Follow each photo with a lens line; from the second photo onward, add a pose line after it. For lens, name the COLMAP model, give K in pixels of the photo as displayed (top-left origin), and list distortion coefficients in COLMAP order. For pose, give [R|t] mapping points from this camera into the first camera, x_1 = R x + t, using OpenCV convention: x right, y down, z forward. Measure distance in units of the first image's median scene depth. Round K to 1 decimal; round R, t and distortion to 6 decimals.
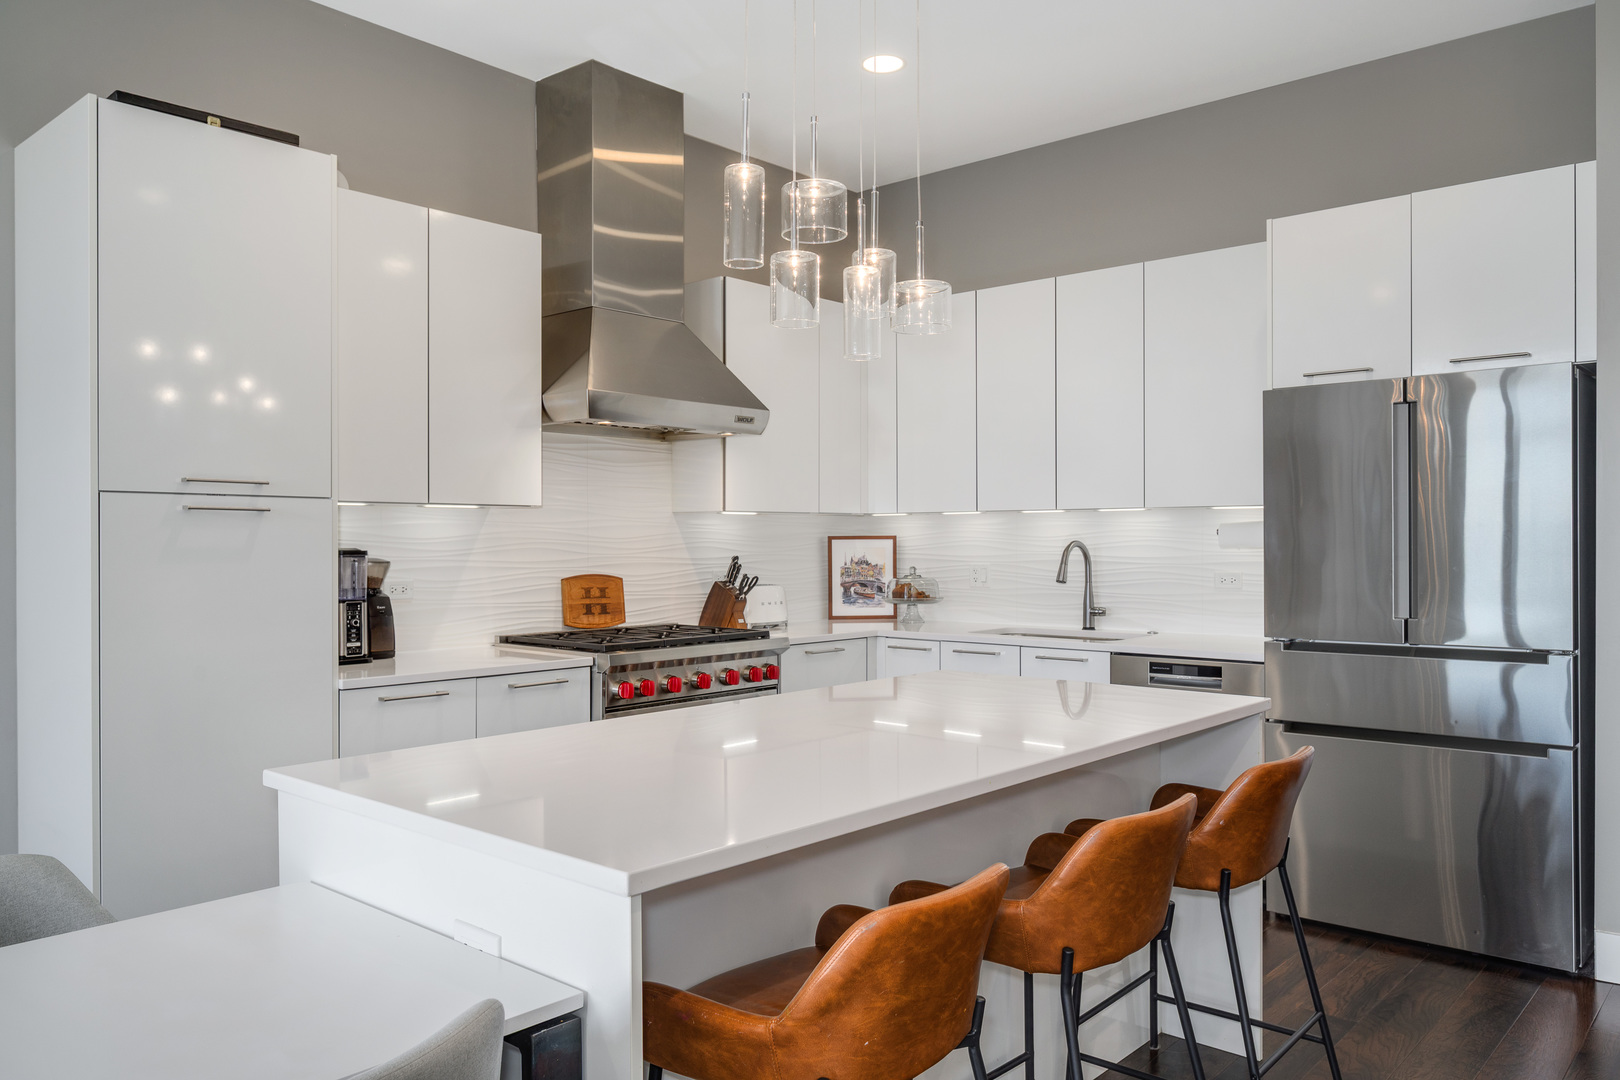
lens RADIAL K [[1172.8, 0, 810.7], [0, 1172.8, 549.1], [0, 0, 1]] dist [-0.009955, 0.006992]
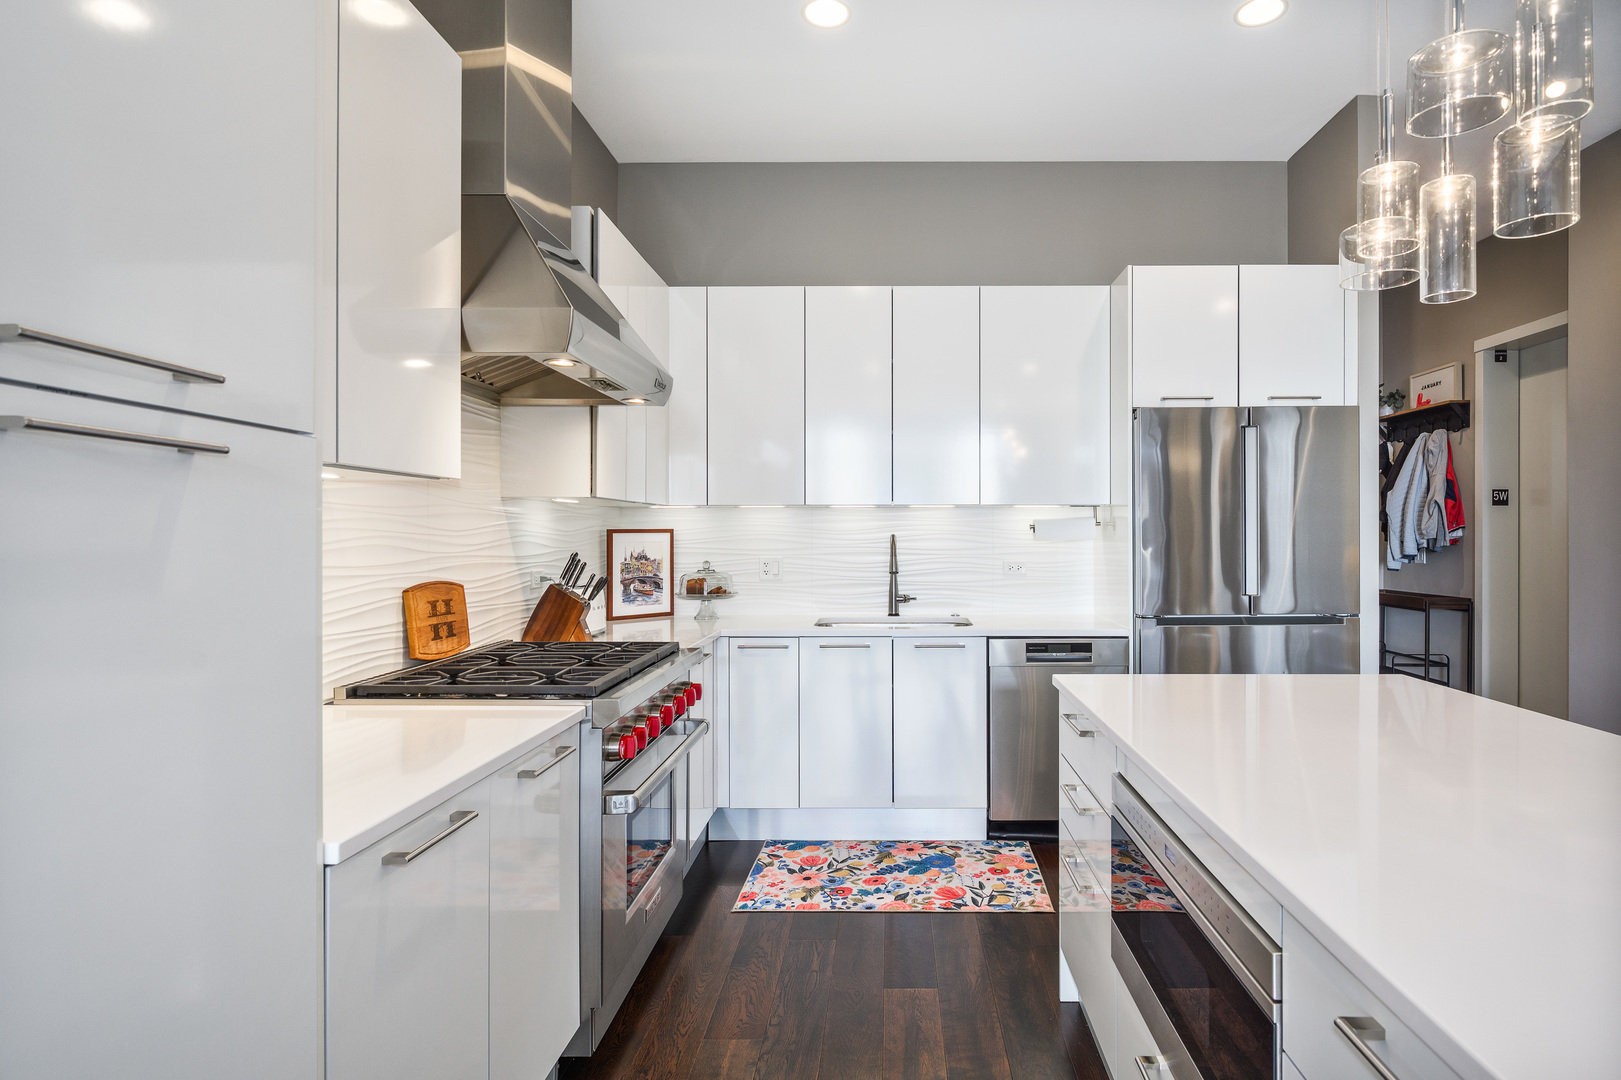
lens RADIAL K [[854.6, 0, 862.6], [0, 854.6, 533.8], [0, 0, 1]] dist [-0.023135, -0.001935]
pose [[0.753790, 0.001001, 0.657114, -0.351328], [0.004653, 0.999966, -0.006860, -0.002657], [-0.657098, 0.008228, 0.753760, 0.479704]]
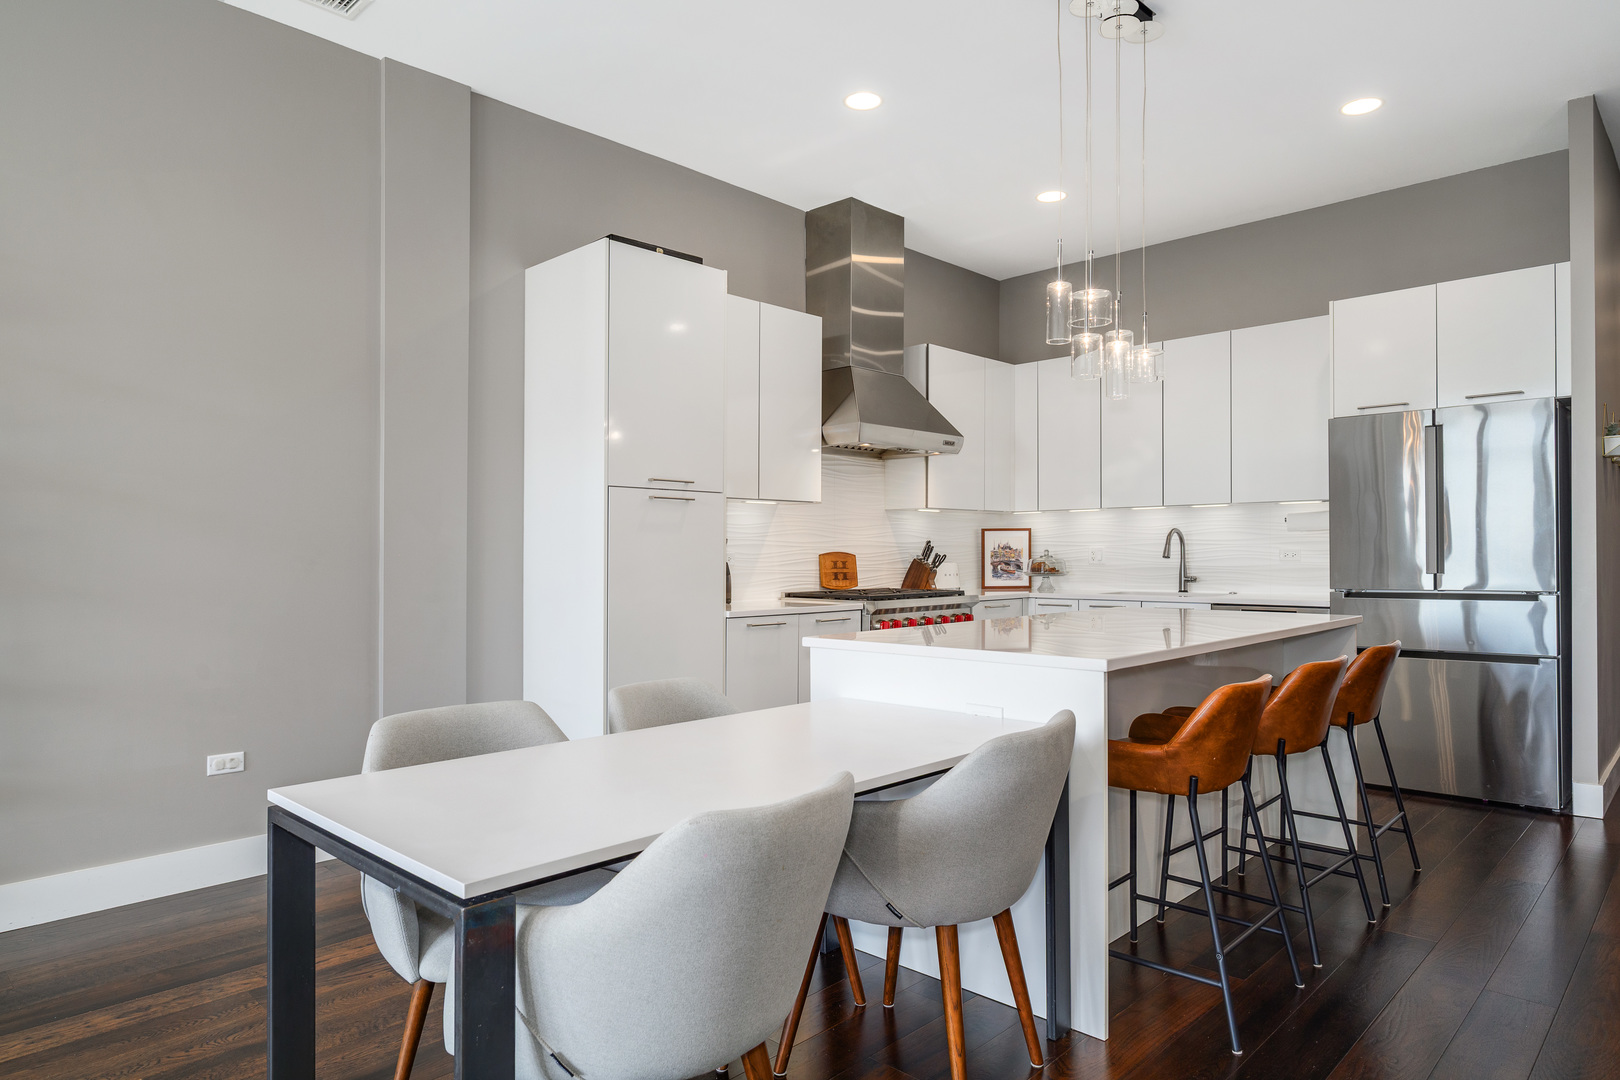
lens RADIAL K [[978.9, 0, 800.9], [0, 978.9, 556.2], [0, 0, 1]] dist [-0.003391, -0.002431]
pose [[0.999045, -0.002363, -0.043620, -0.191497], [0.002112, 0.999981, -0.005811, 0.035952], [0.043633, 0.005713, 0.999031, -0.211829]]
